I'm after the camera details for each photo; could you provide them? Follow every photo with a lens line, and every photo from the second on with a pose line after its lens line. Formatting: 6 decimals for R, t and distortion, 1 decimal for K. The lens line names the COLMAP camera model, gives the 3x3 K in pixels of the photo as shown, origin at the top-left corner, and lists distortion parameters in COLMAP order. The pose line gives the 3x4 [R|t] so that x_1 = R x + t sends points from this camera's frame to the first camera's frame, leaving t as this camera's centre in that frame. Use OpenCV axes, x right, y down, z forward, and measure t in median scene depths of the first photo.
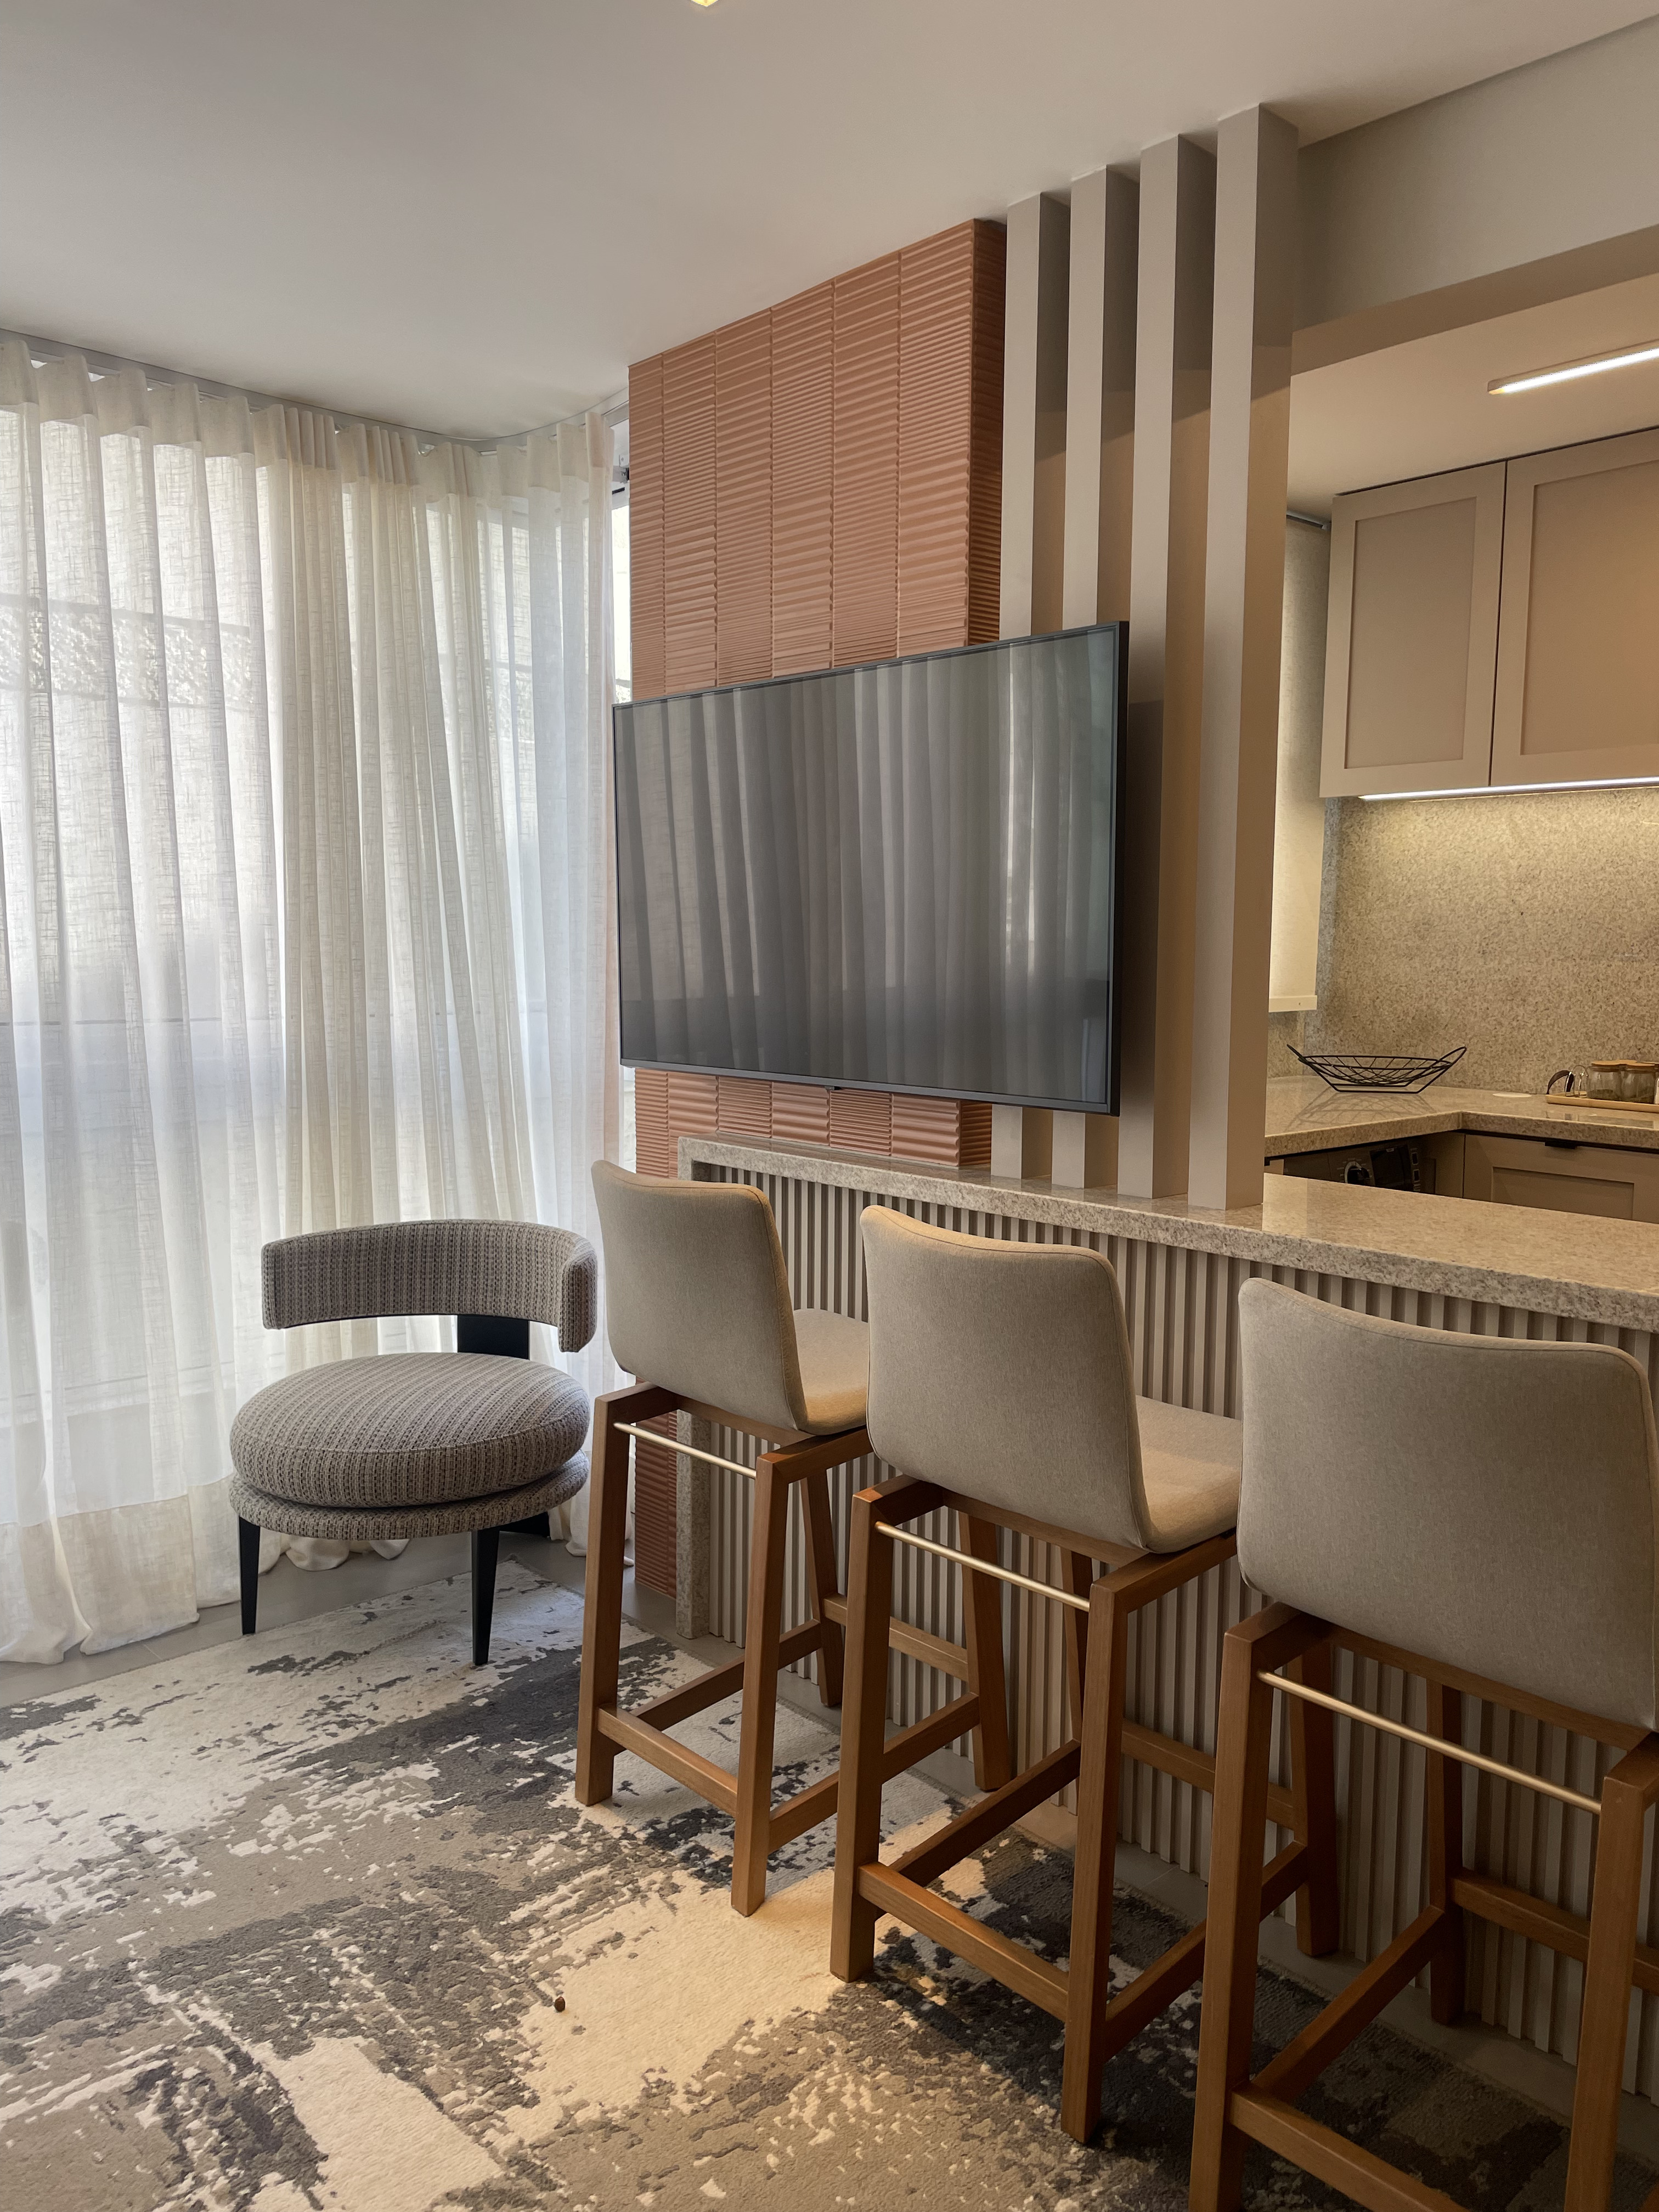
lens RADIAL K [[1644.3, 0, 873.3], [0, 1644.3, 1101.0], [0, 0, 1]] dist [0.088246, -0.117227]
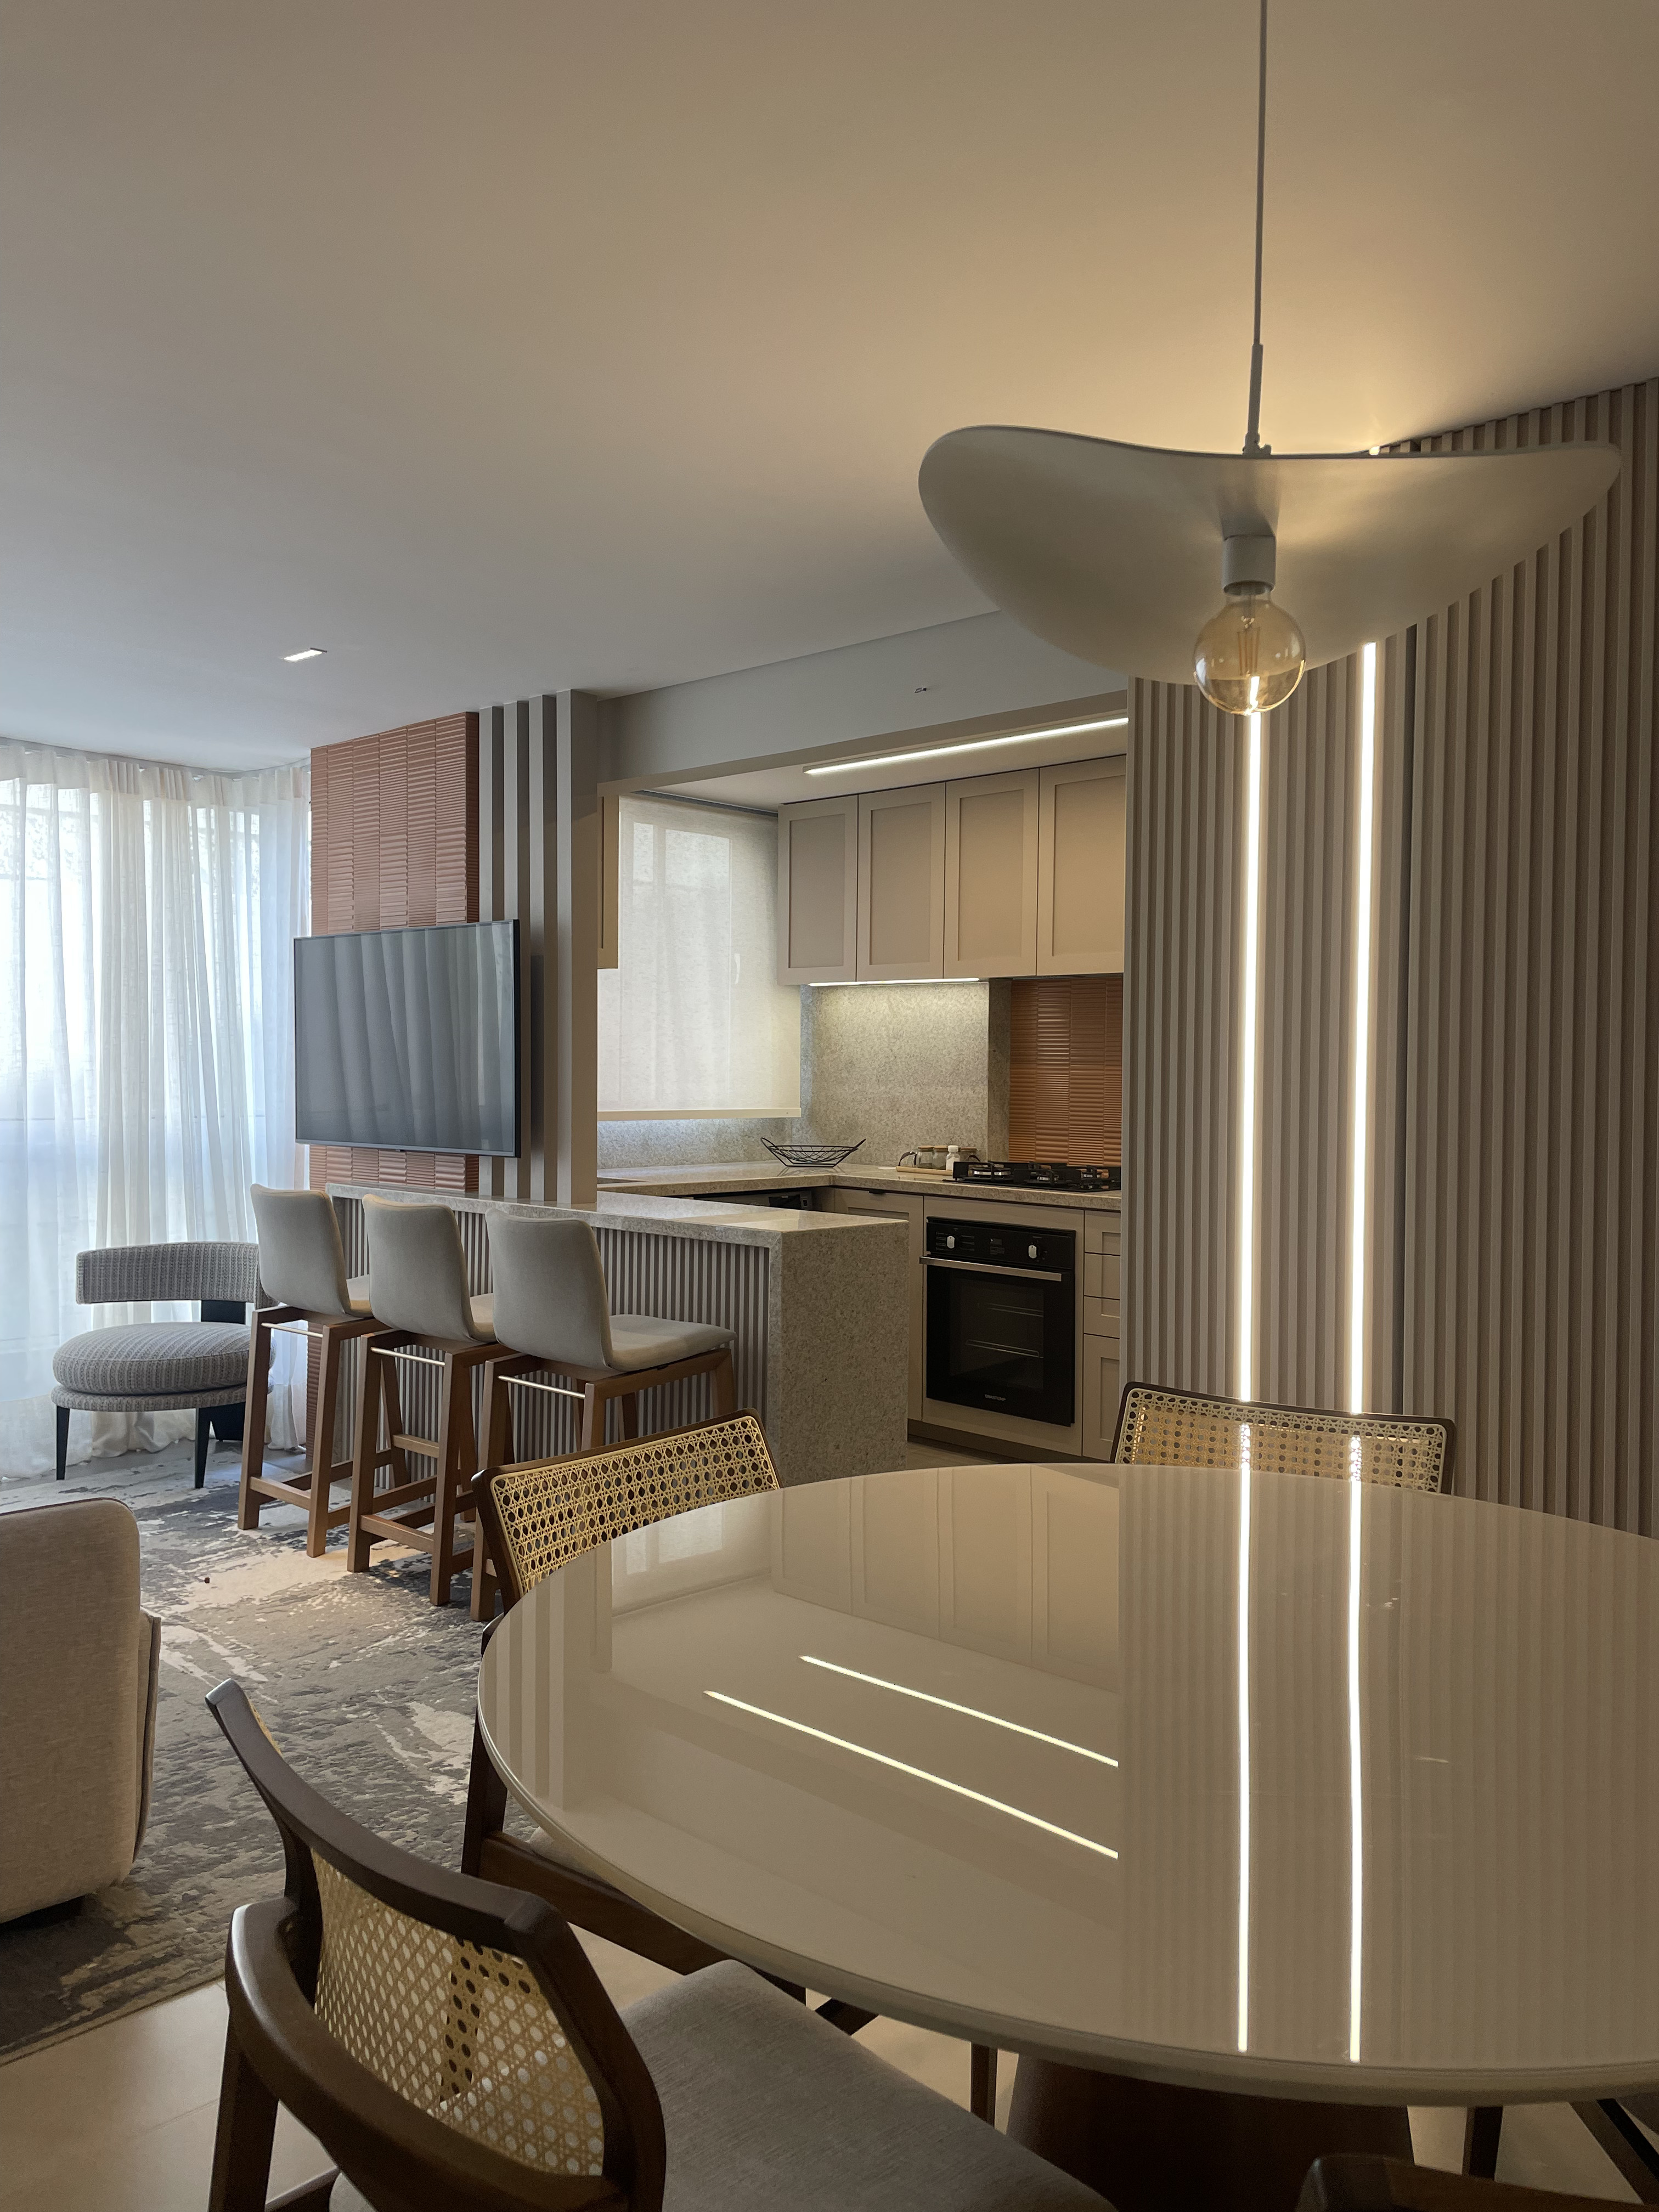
lens RADIAL K [[1644.3, 0, 873.3], [0, 1644.3, 1101.0], [0, 0, 1]] dist [0.088246, -0.117227]
pose [[0.997076, 0.001056, 0.076407, 0.411612], [0.005112, 0.996743, -0.080479, 0.100728], [-0.076243, 0.080634, 0.993823, -1.007143]]
